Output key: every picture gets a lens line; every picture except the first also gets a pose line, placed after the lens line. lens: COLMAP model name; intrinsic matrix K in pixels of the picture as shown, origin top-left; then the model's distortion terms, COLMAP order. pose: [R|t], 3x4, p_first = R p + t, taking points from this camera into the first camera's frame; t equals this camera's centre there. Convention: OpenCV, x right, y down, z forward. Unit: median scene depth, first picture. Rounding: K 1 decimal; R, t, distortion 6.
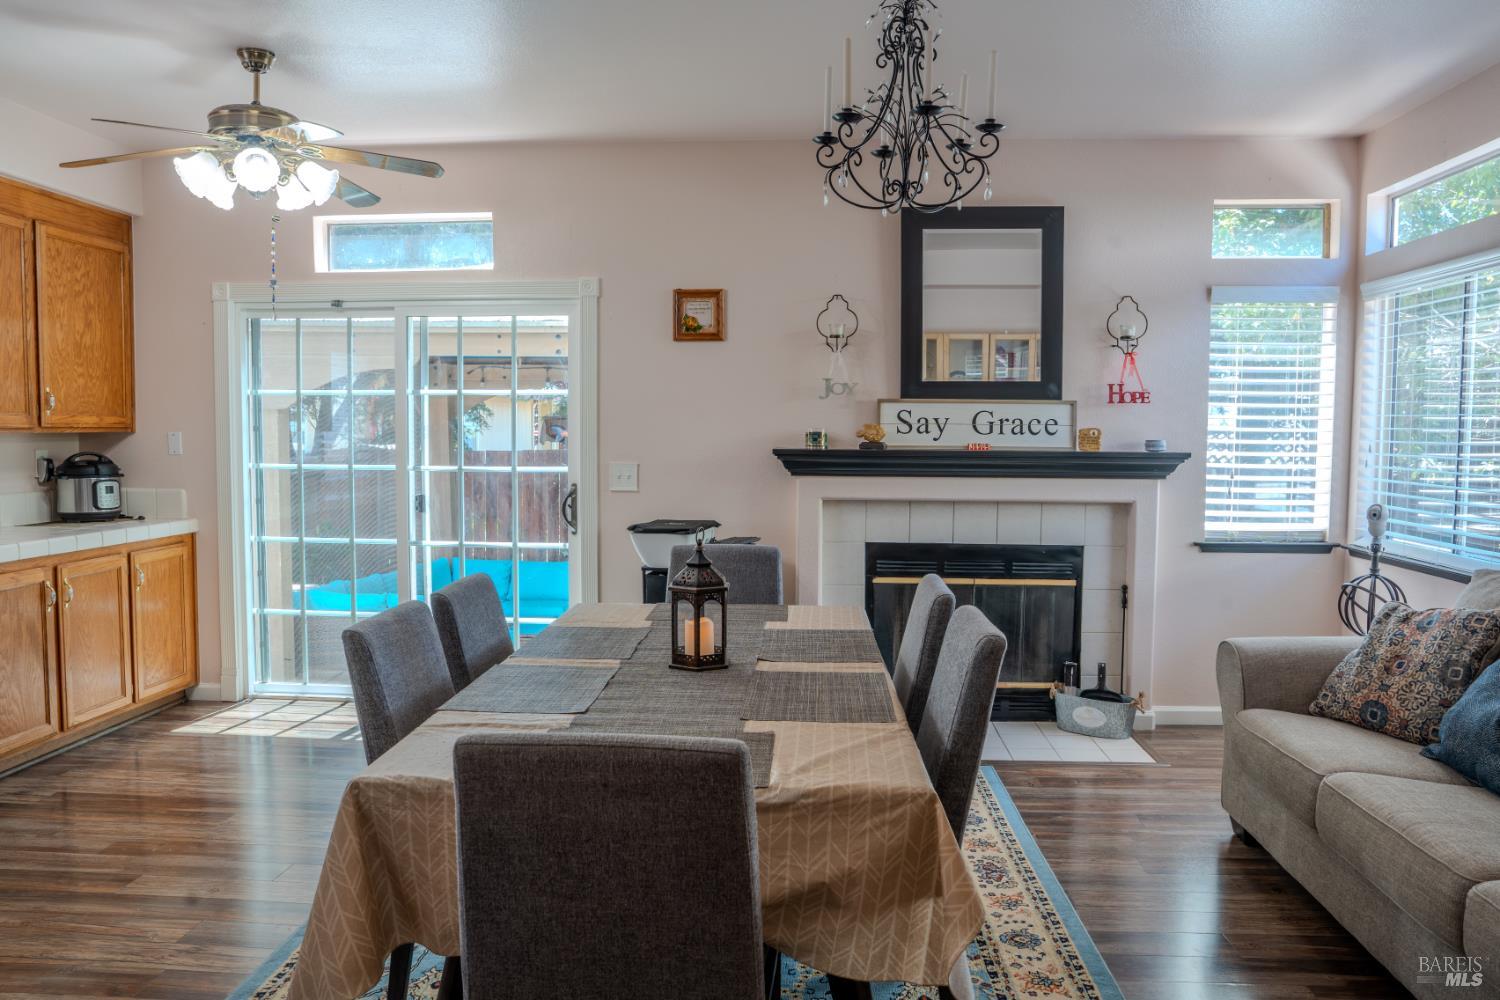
lens RADIAL K [[1061.7, 0, 764.9], [0, 1061.7, 504.0], [0, 0, 1]] dist [-0.102605, 0.073070]
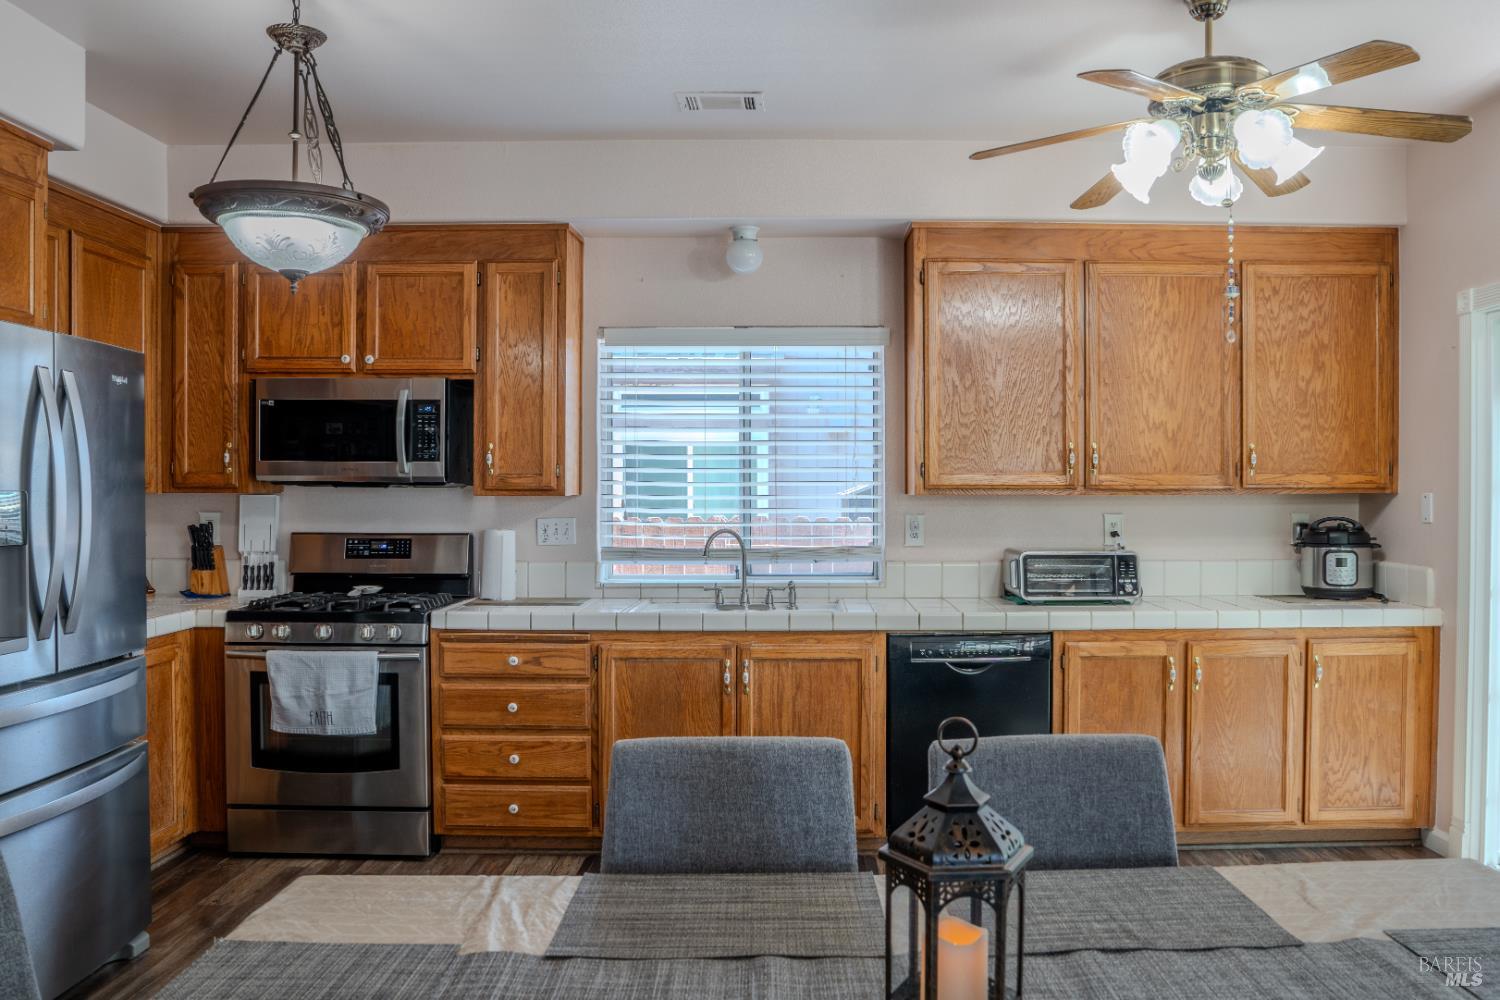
lens RADIAL K [[1105.5, 0, 787.3], [0, 1105.5, 506.7], [0, 0, 1]] dist [-0.118208, 0.090664]
pose [[0.058559, 0.008018, -0.998252, 0.211698], [-0.065901, 0.997818, 0.004148, -0.033851], [0.996106, 0.065543, 0.058959, 0.514263]]
